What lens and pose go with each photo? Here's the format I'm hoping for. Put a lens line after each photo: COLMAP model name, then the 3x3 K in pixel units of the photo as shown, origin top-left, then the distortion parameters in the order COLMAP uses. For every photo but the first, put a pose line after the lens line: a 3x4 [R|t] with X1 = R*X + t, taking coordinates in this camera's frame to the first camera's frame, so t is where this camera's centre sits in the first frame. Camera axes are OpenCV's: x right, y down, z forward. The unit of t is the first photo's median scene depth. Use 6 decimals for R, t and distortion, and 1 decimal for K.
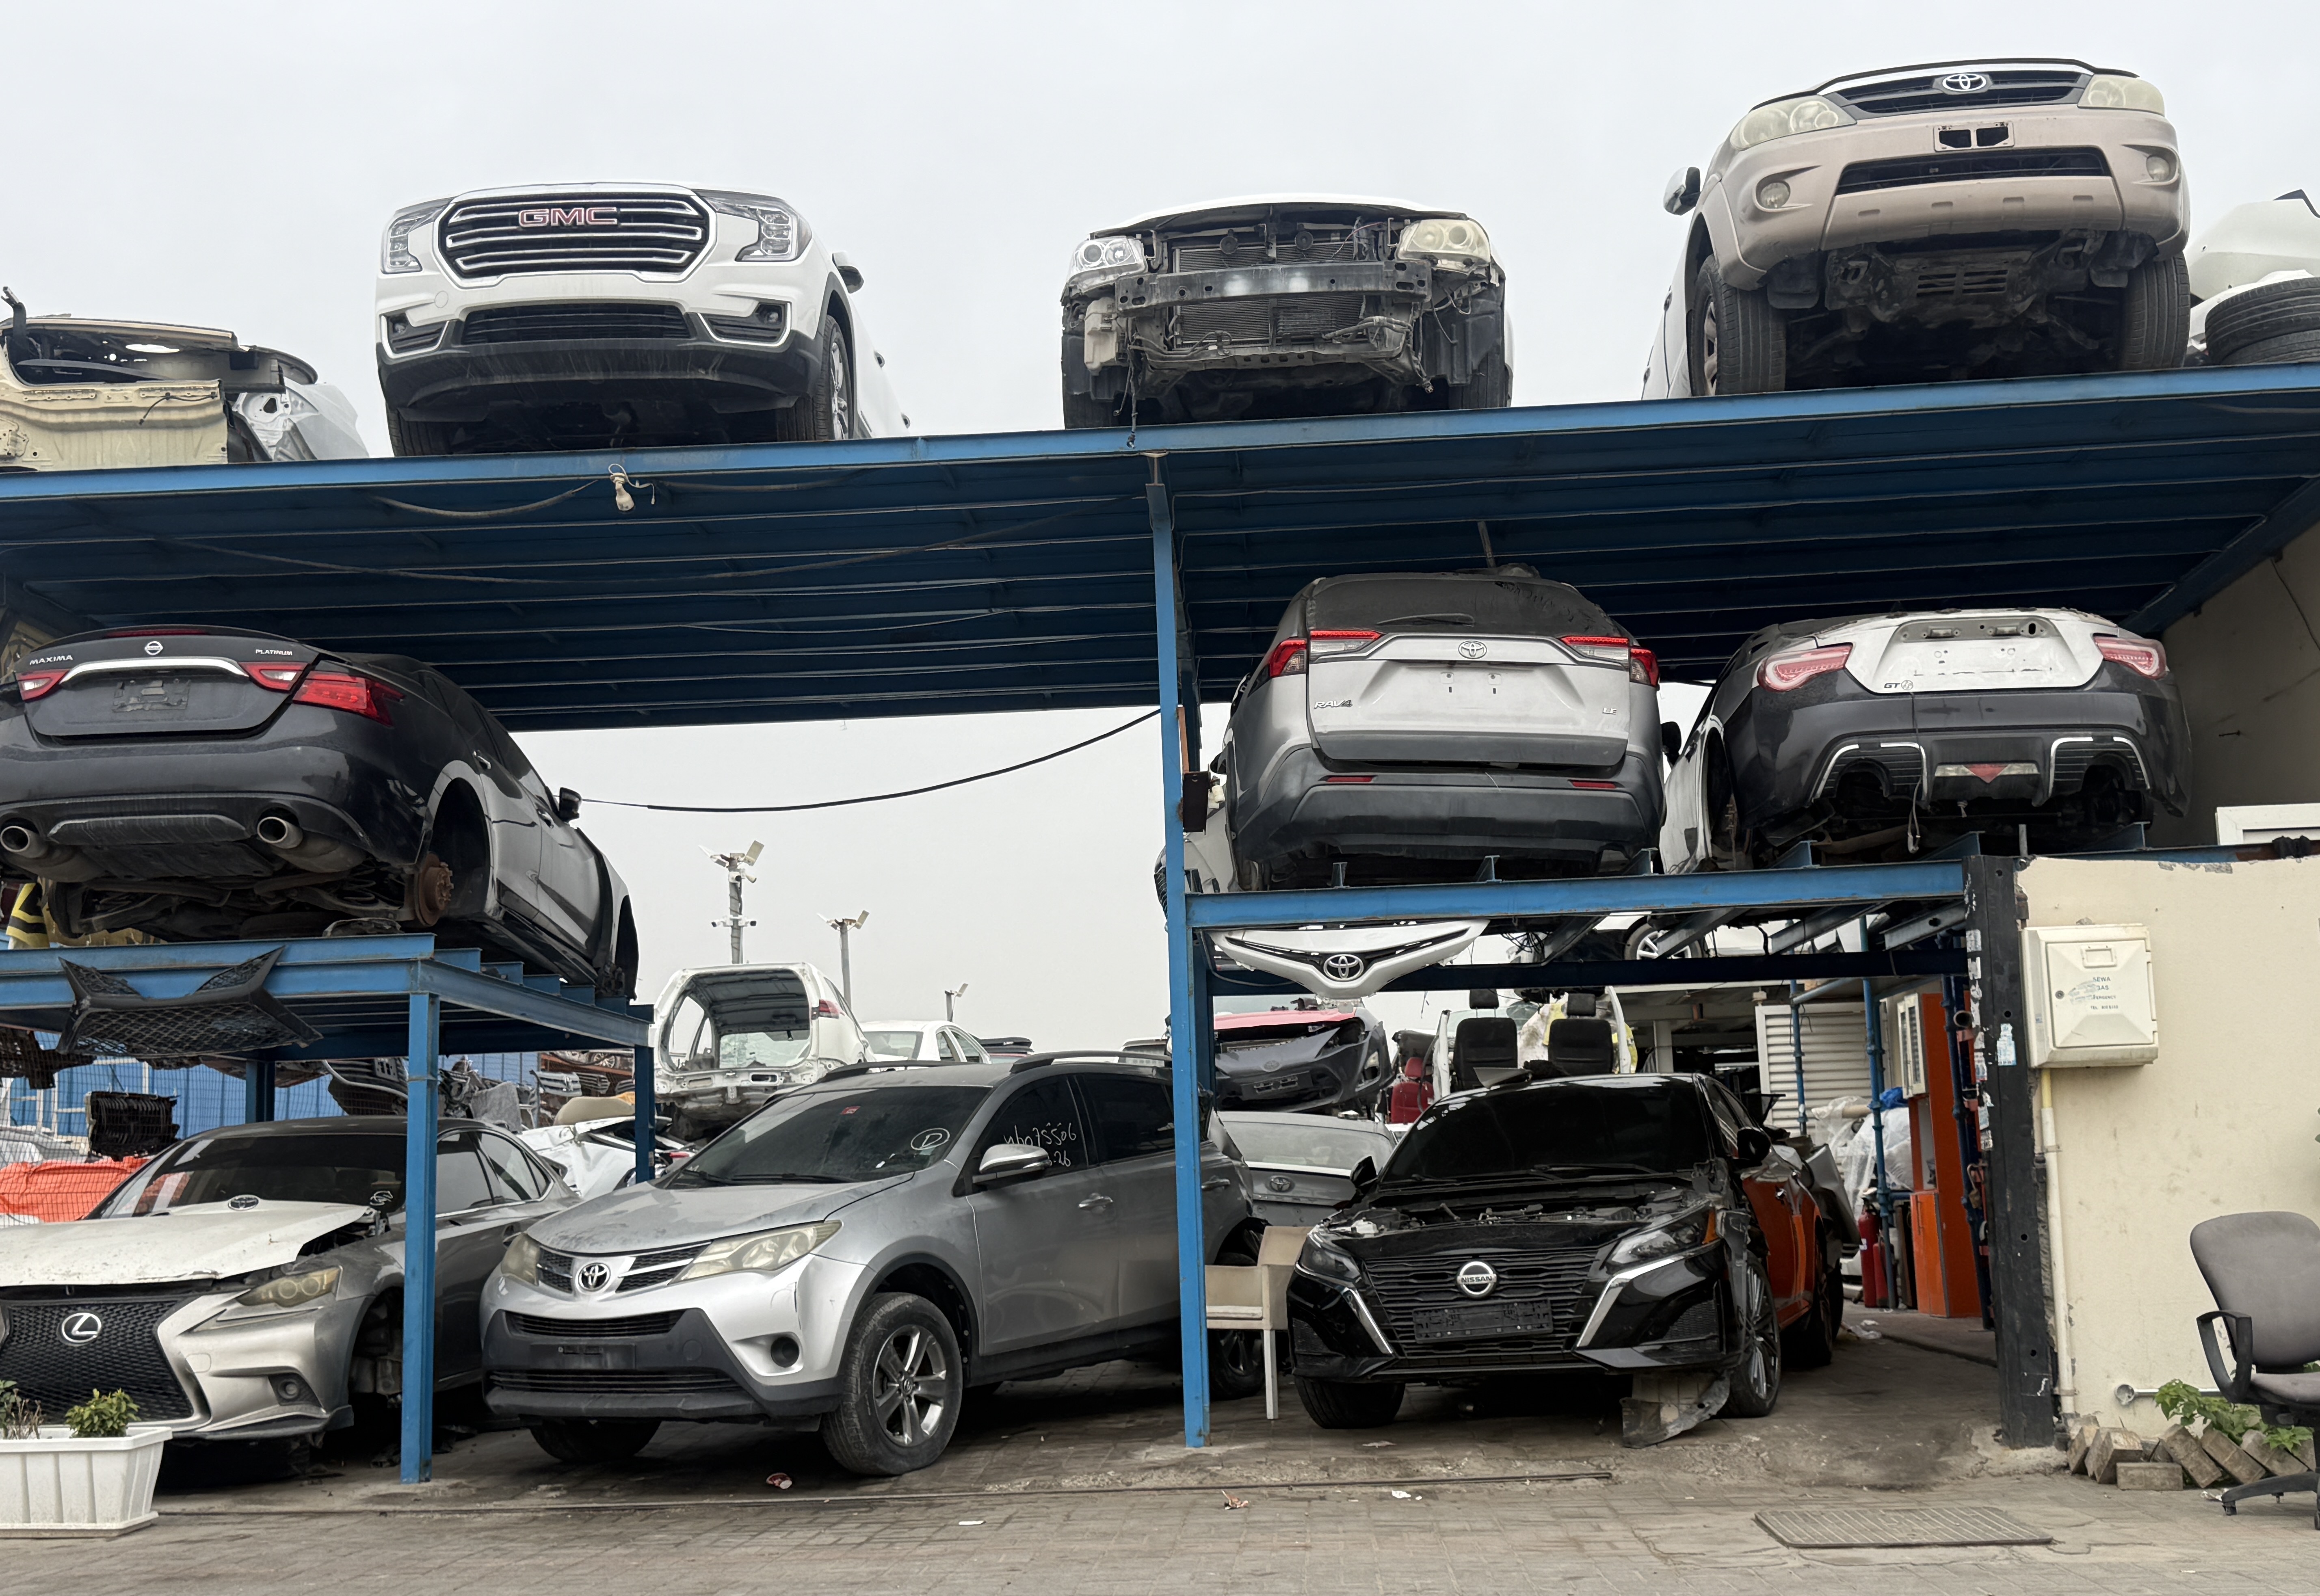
lens RADIAL K [[2714.0, 0, 1173.2], [0, 2714.0, 820.6], [0, 0, 1]] dist [0.047928, 0.000000]
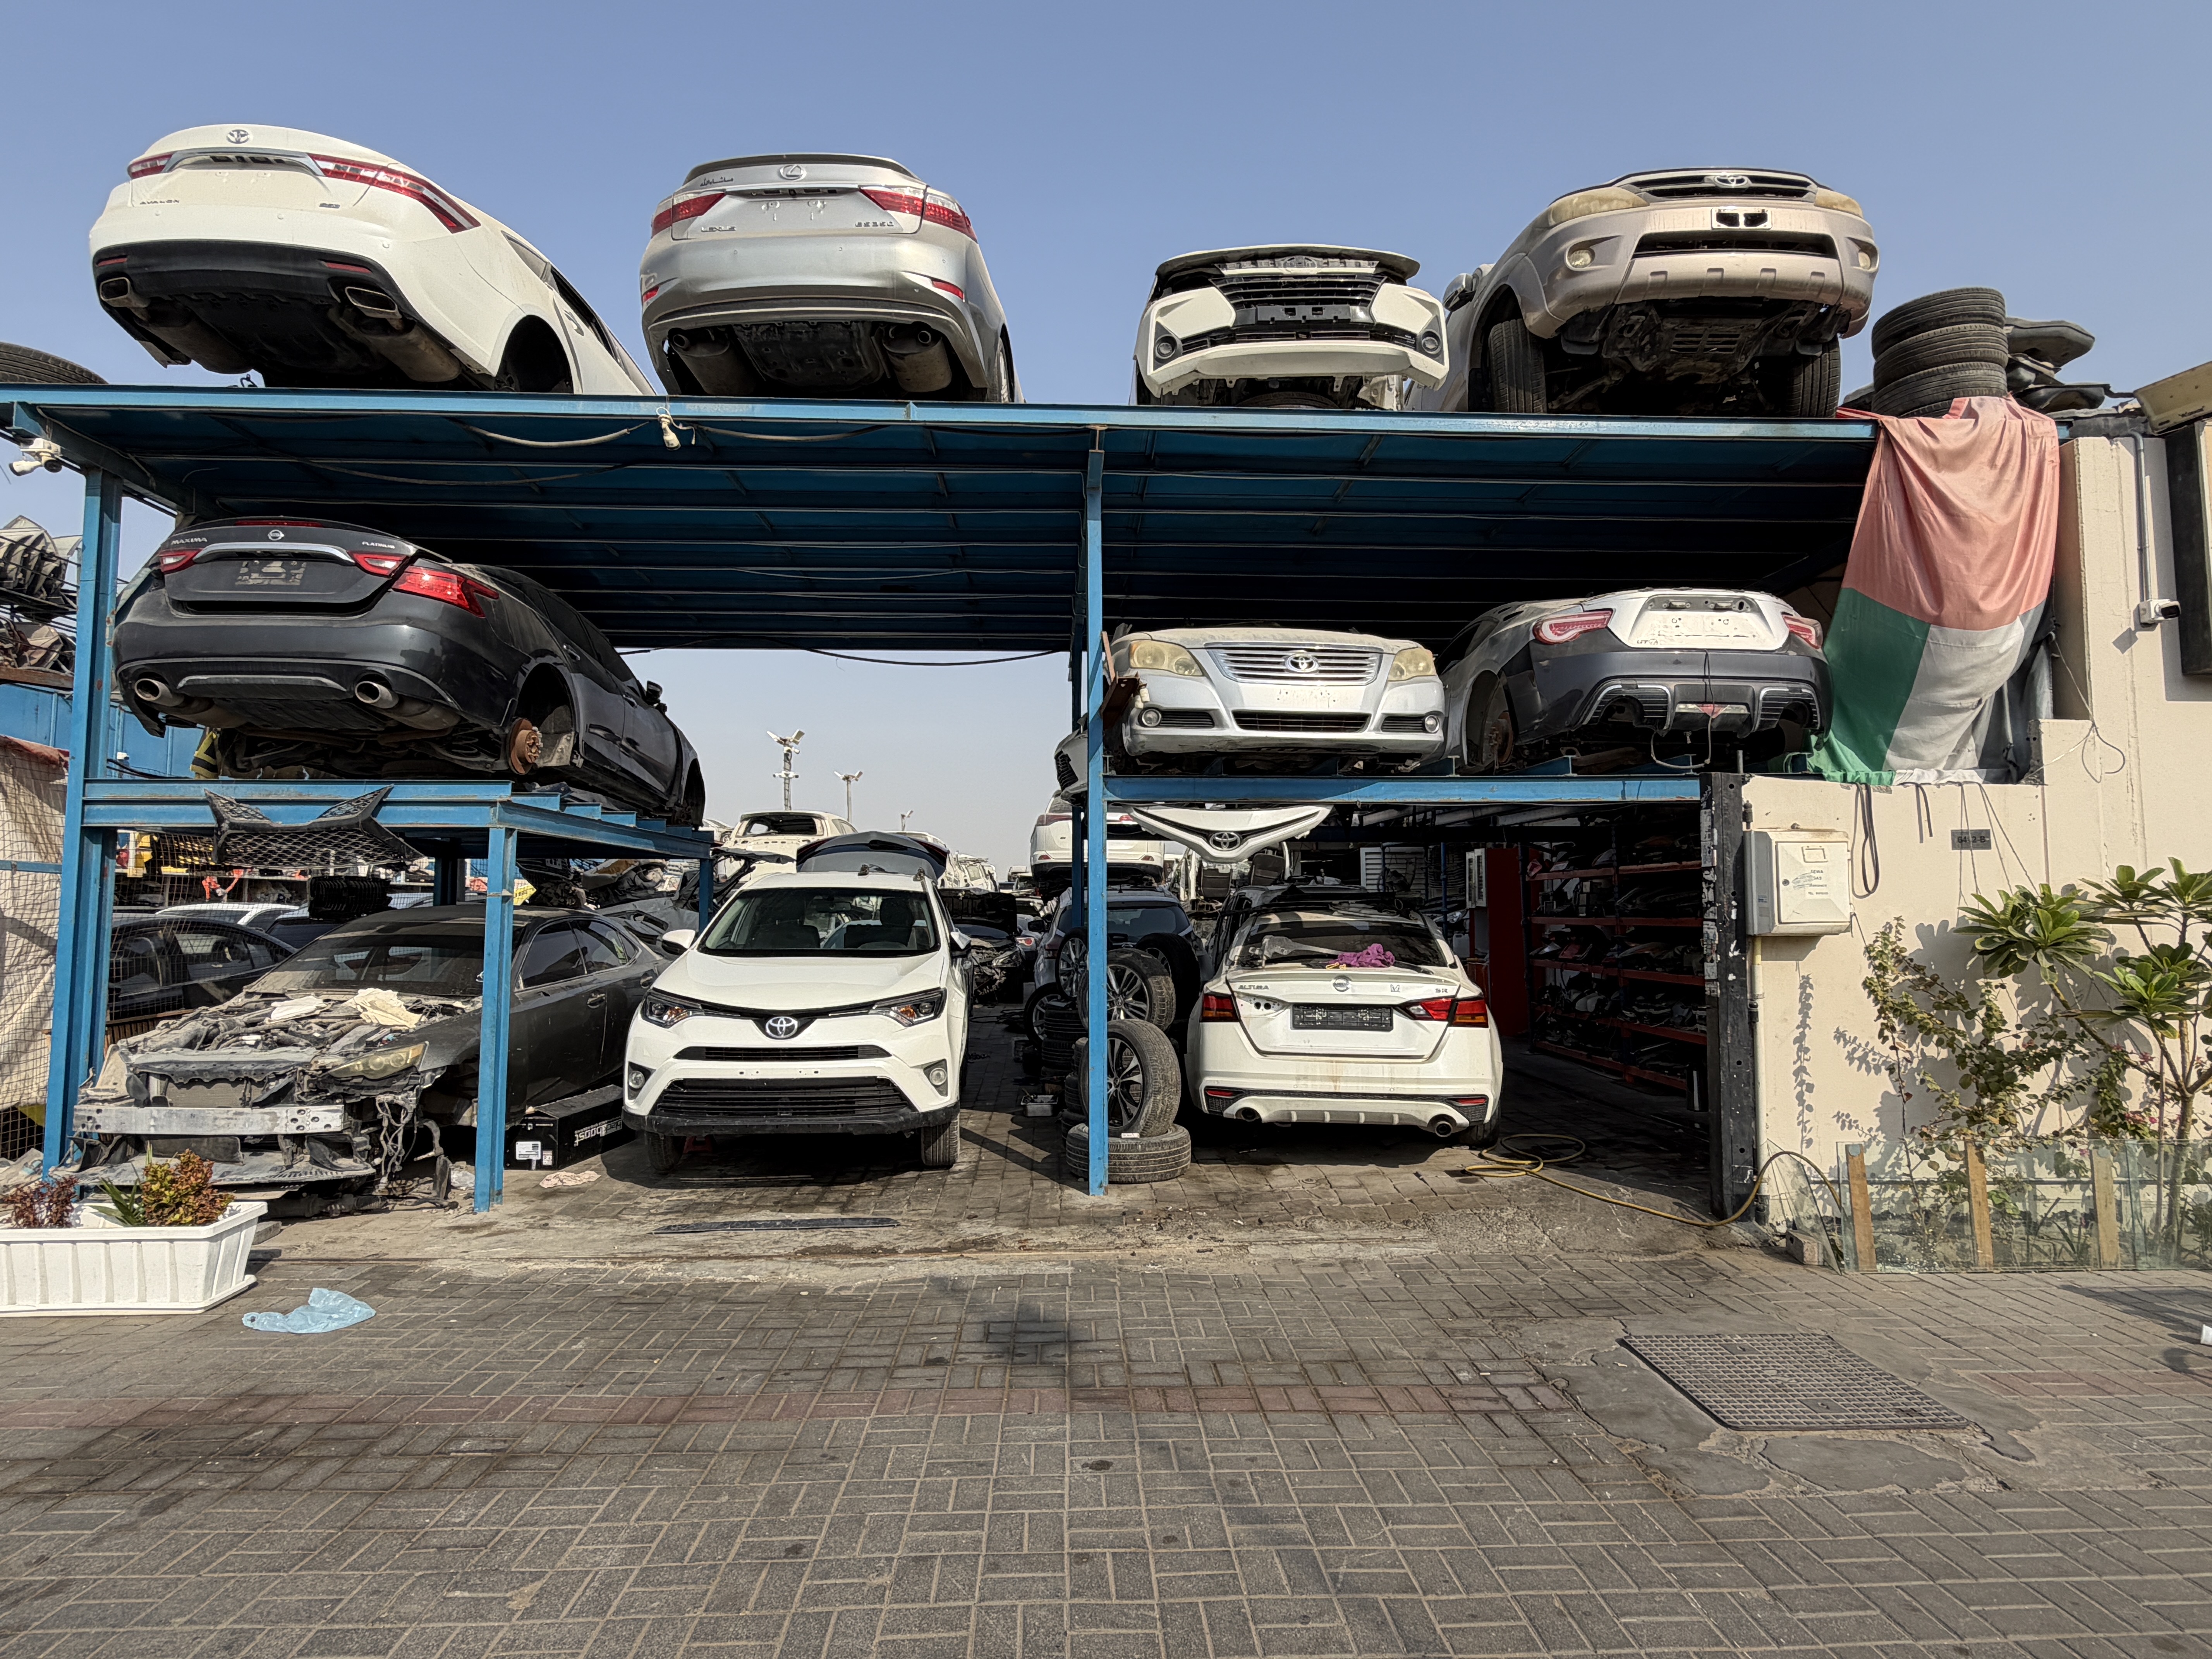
lens RADIAL K [[1185.7, 0, 1116.8], [0, 1185.7, 829.5], [0, 0, 1]] dist [-0.007784, 0.000636]
pose [[0.994237, 0.038302, 0.100127, -0.044964], [-0.045887, 0.996158, 0.074585, 0.009930], [-0.096886, -0.078749, 0.992175, 0.427799]]
